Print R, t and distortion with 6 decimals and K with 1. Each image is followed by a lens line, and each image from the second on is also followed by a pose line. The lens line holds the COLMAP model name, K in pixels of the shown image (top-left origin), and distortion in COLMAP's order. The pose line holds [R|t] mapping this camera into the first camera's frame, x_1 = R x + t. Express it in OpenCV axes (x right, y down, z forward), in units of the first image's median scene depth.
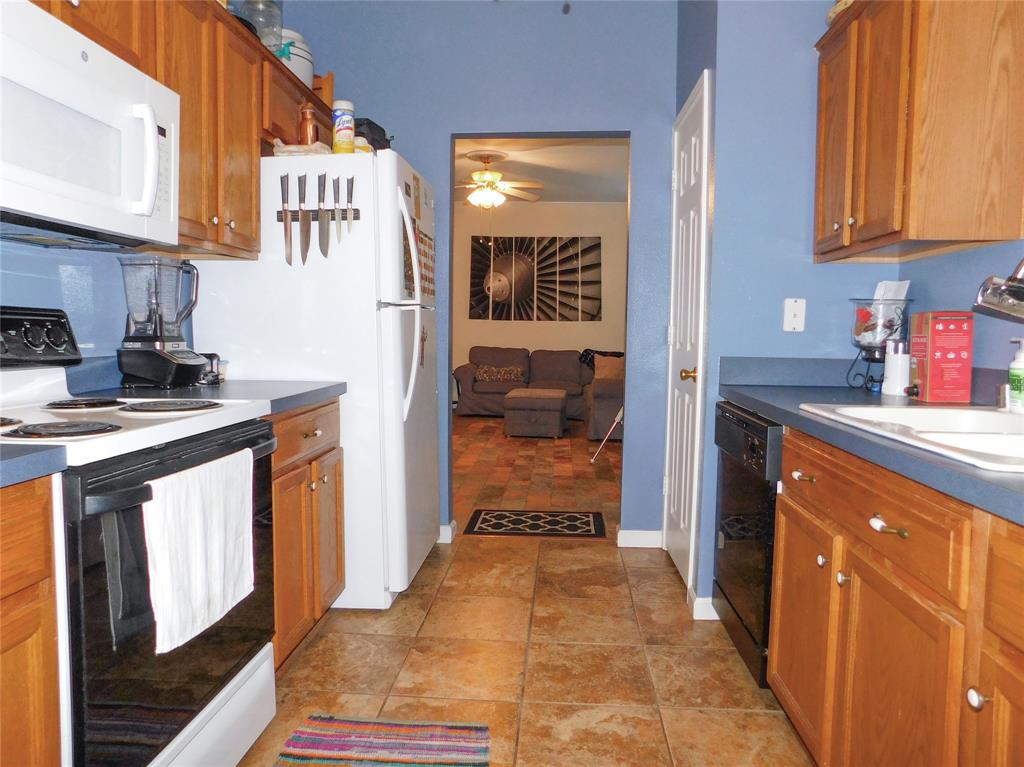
lens RADIAL K [[684.8, 0, 514.9], [0, 684.8, 381.3], [0, 0, 1]] dist [-0.007882, 0.010545]
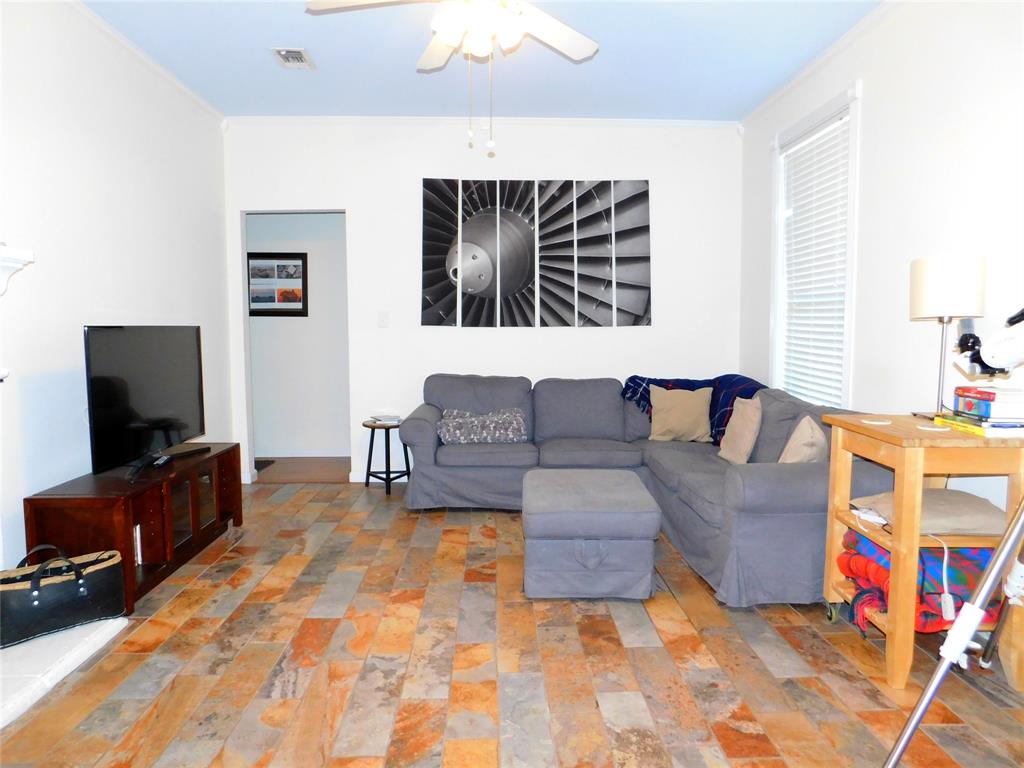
lens RADIAL K [[684.8, 0, 511.3], [0, 684.8, 383.9], [0, 0, 1]] dist [-0.007882, 0.010545]
pose [[0.995734, -0.021857, 0.089649, -0.045422], [0.021593, 0.999759, 0.003918, -0.043397], [-0.089713, -0.001966, 0.995966, 0.431100]]
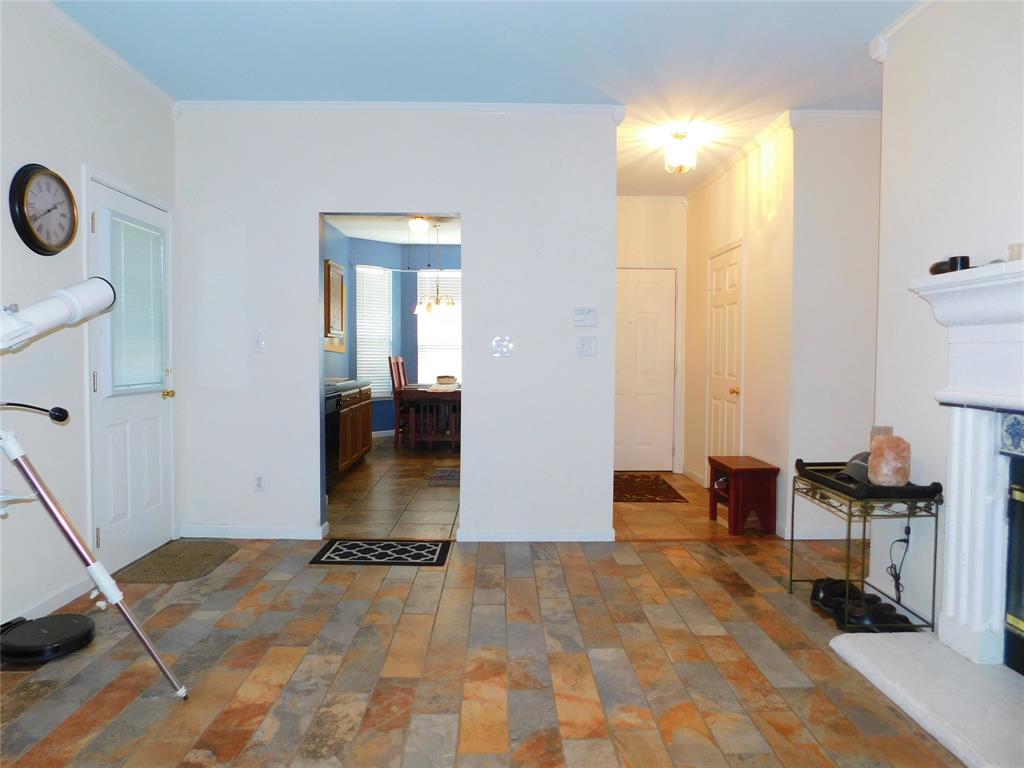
lens RADIAL K [[684.8, 0, 515.0], [0, 684.8, 383.7], [0, 0, 1]] dist [-0.007882, 0.010545]
pose [[-0.996045, -0.016338, -0.087338, -0.030392], [-0.026211, 0.993235, 0.113121, -0.073034], [0.084899, 0.114963, -0.989735, 0.843724]]
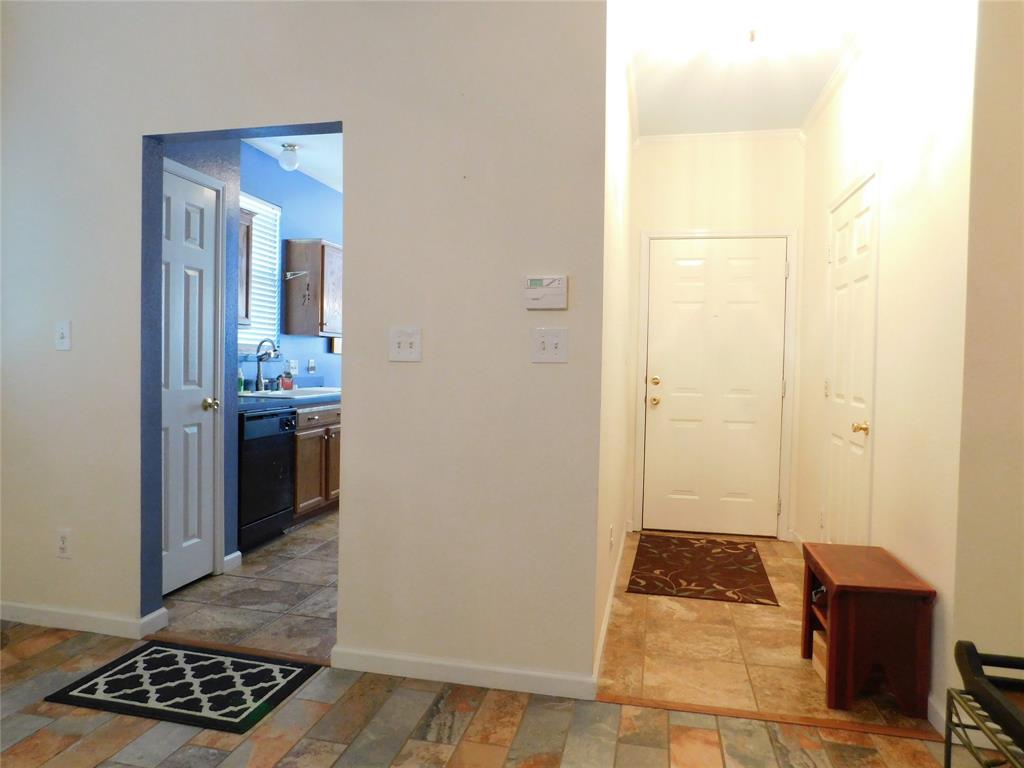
lens RADIAL K [[684.8, 0, 507.9], [0, 684.8, 383.5], [0, 0, 1]] dist [-0.007882, 0.010545]
pose [[-0.989069, -0.038972, 0.142212, -0.139728], [-0.024778, 0.994654, 0.100250, -0.057151], [-0.145358, 0.095630, -0.984747, 0.644735]]
